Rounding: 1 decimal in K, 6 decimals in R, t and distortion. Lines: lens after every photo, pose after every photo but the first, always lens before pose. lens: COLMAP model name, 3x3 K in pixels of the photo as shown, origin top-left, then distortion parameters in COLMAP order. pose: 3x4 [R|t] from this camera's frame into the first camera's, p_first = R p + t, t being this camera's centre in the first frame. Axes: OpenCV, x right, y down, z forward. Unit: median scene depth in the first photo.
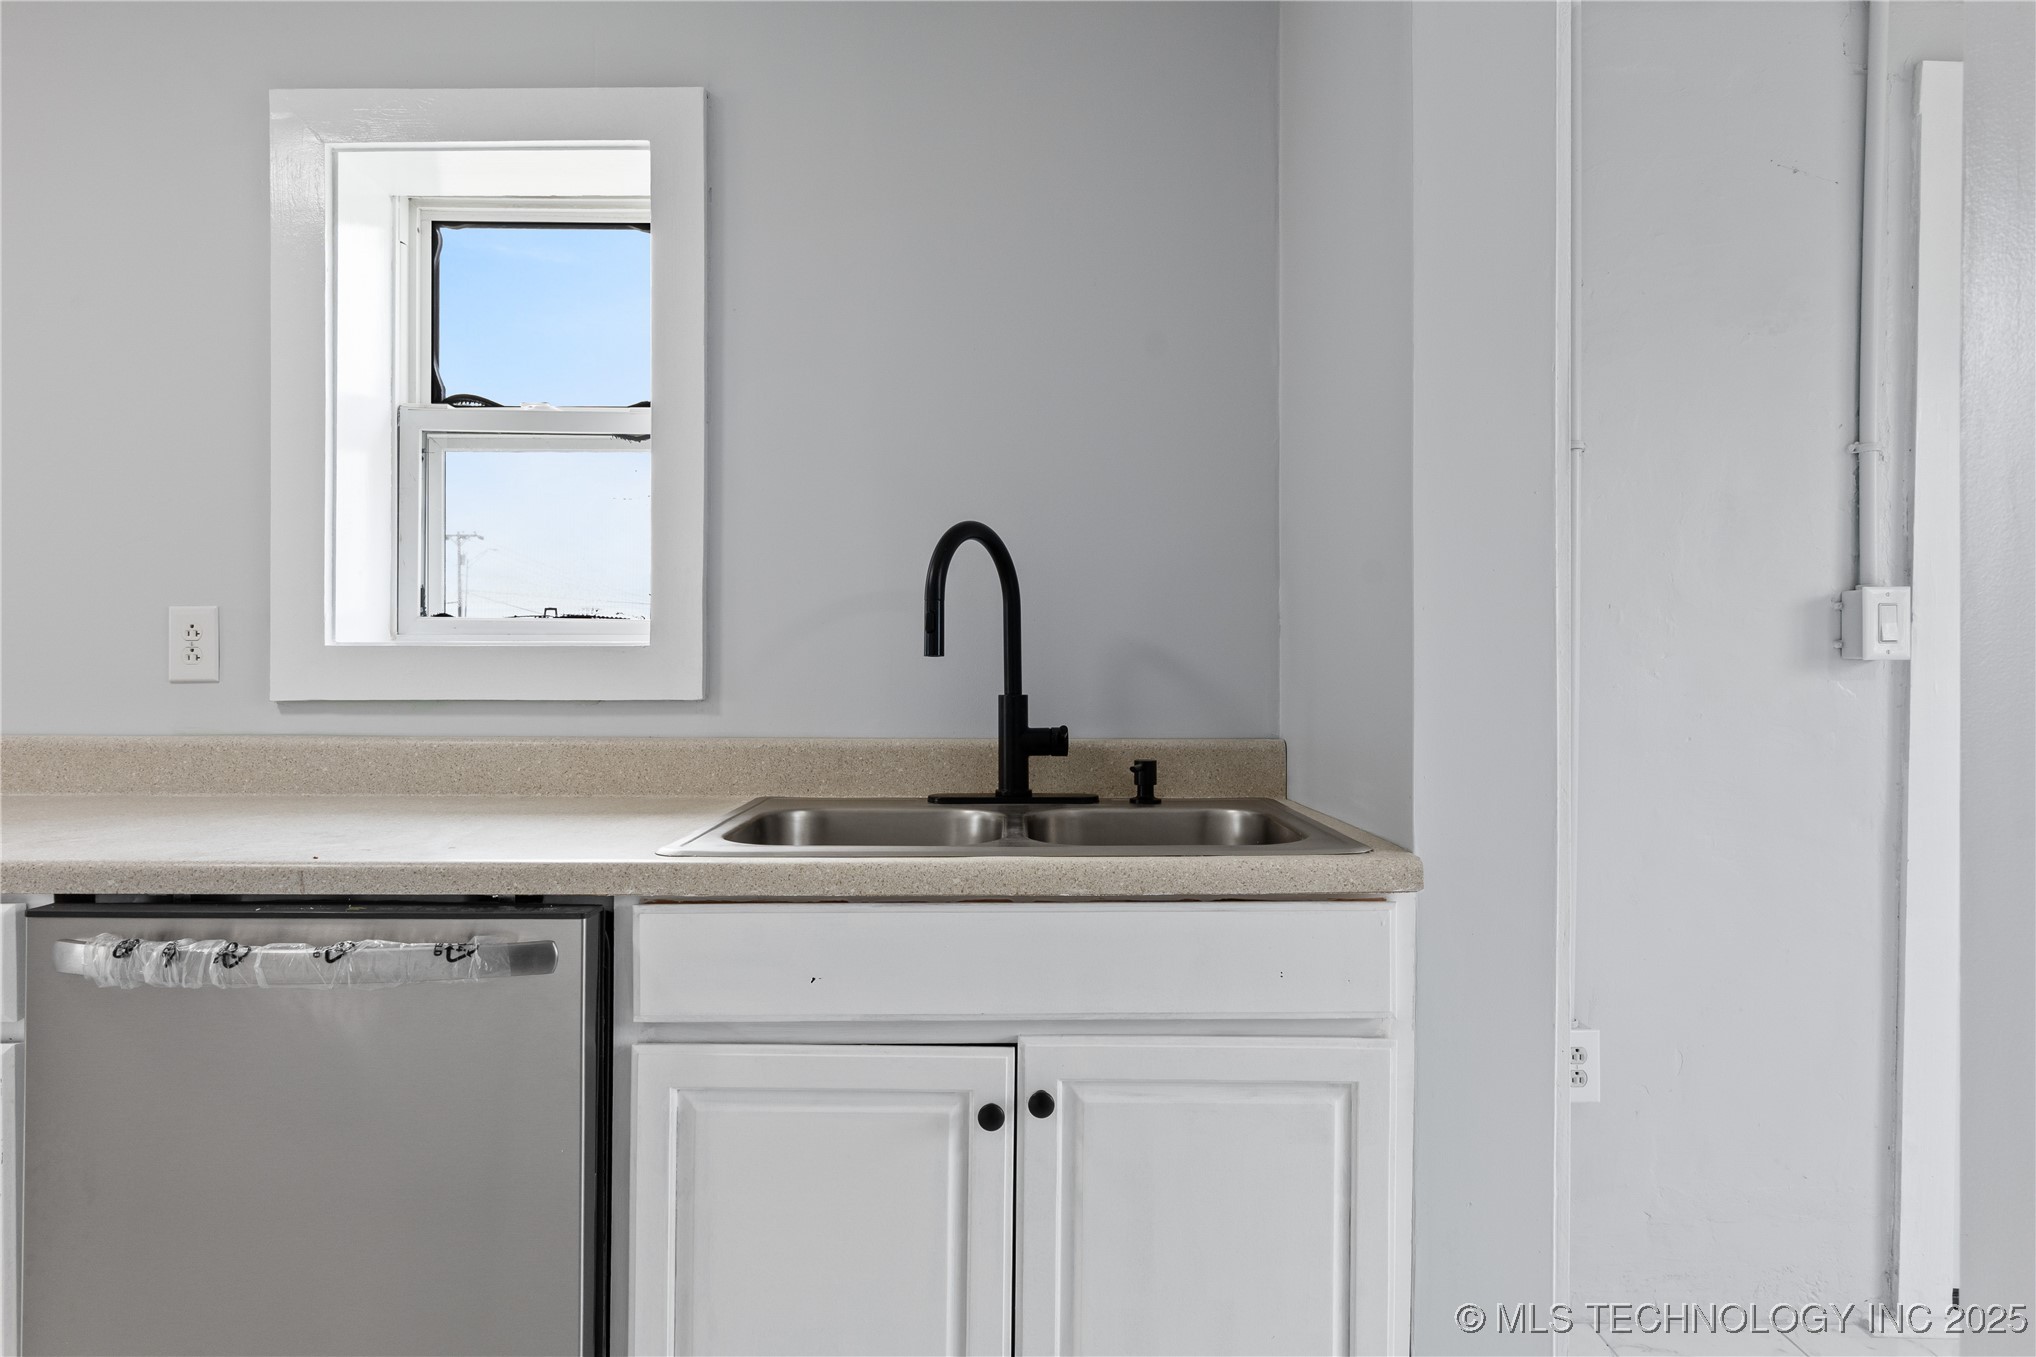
lens RADIAL K [[1142.2, 0, 1018.0], [0, 1142.2, 678.5], [0, 0, 1]] dist [-0.003812, -0.000583]
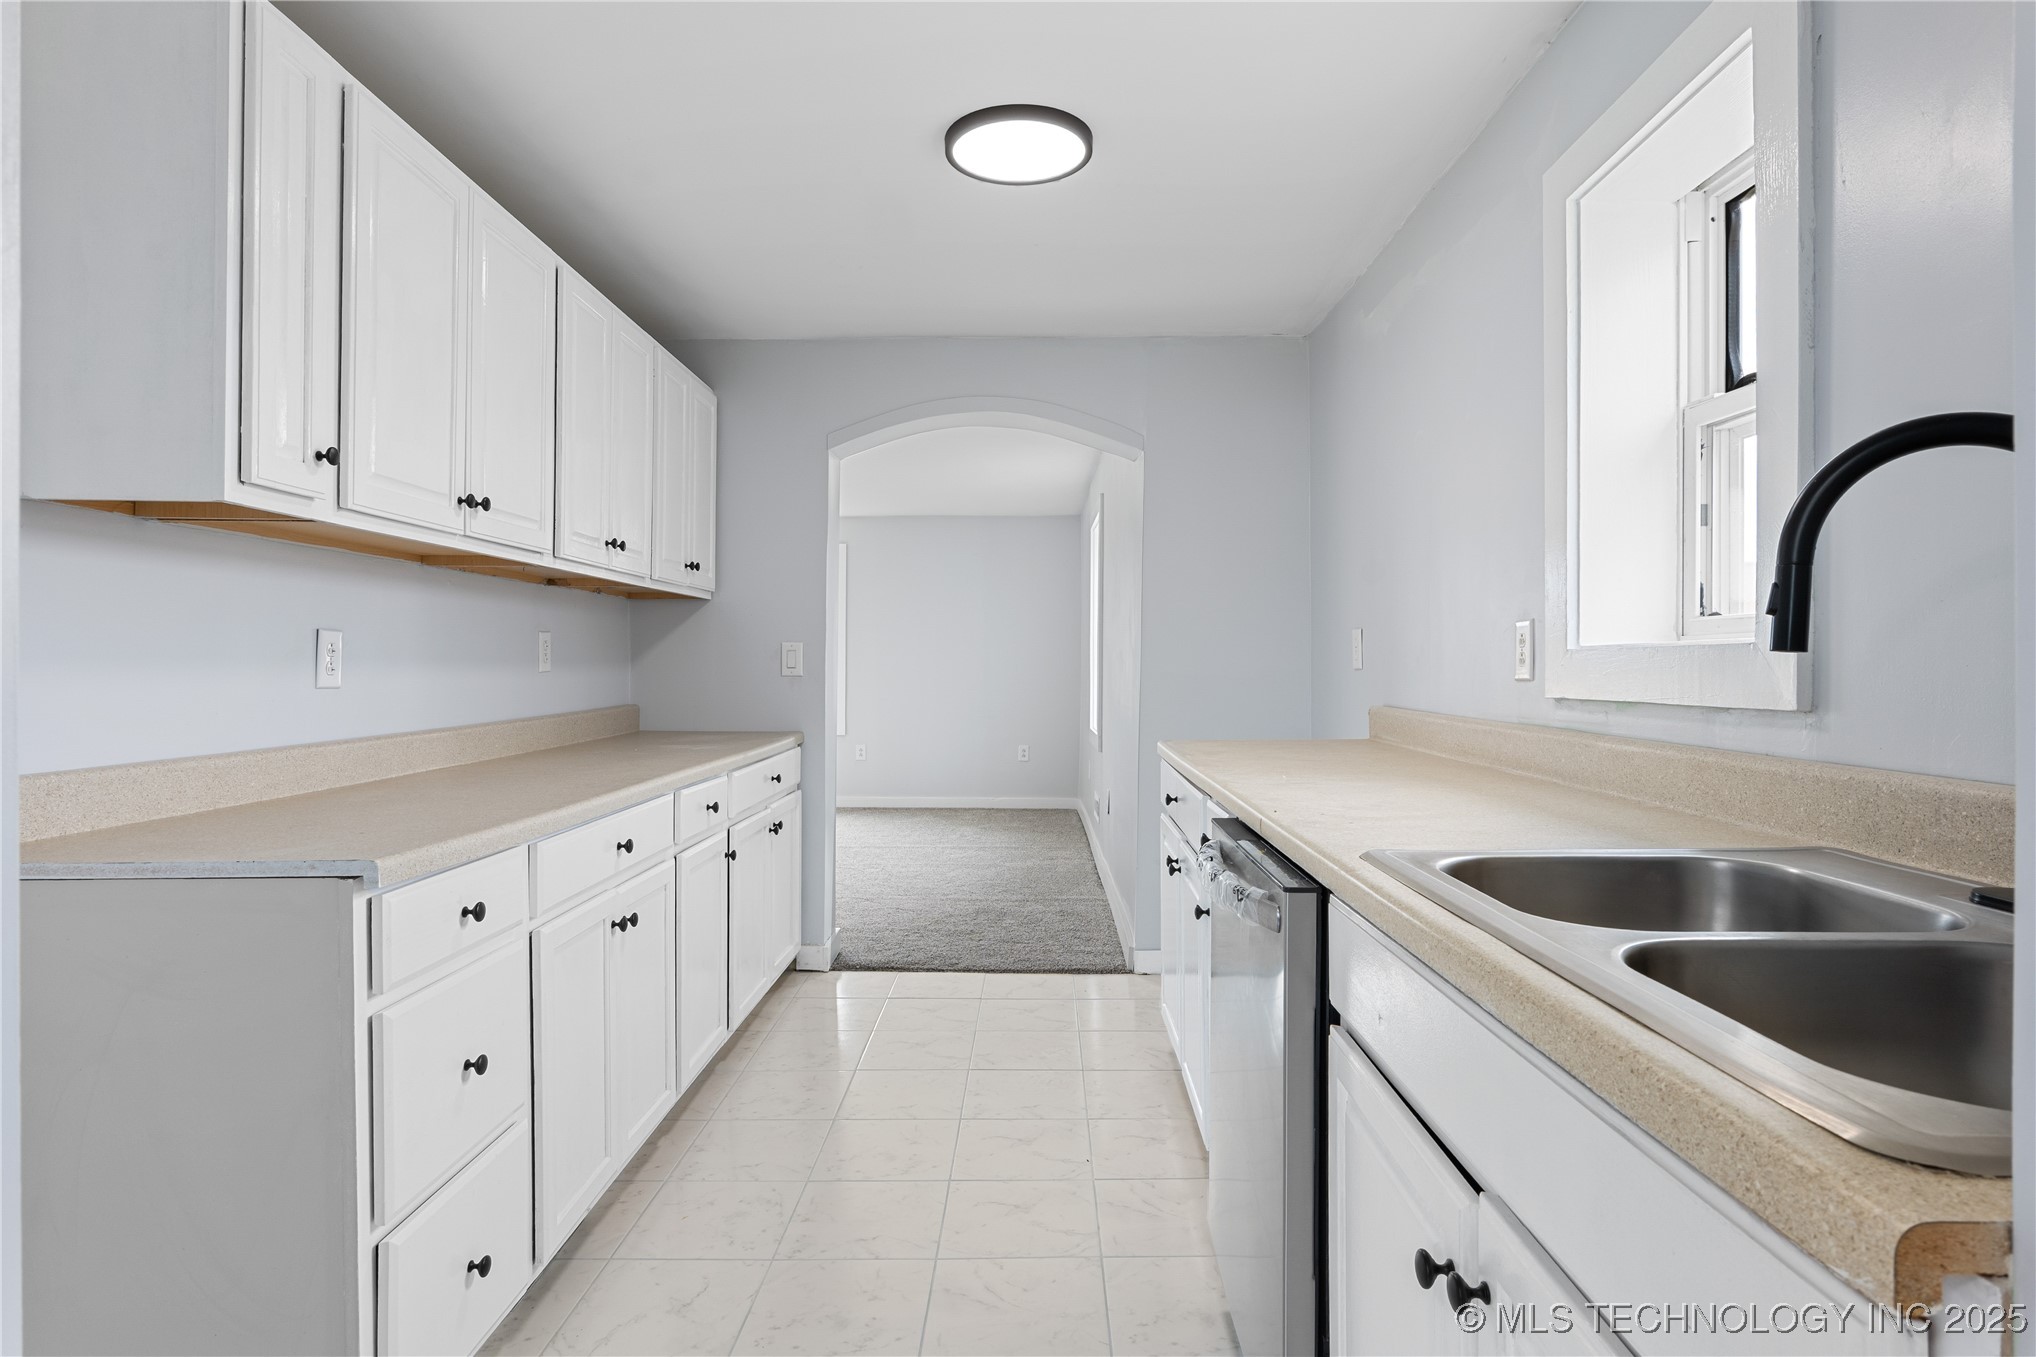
lens RADIAL K [[1080.4, 0, 1023.5], [0, 1080.4, 675.5], [0, 0, 1]] dist [-0.021918, 0.012805]
pose [[0.000368, 0.006020, -0.999982, 0.437419], [-0.002528, 0.999979, 0.006019, -0.008331], [0.999997, 0.002526, 0.000384, 0.464557]]
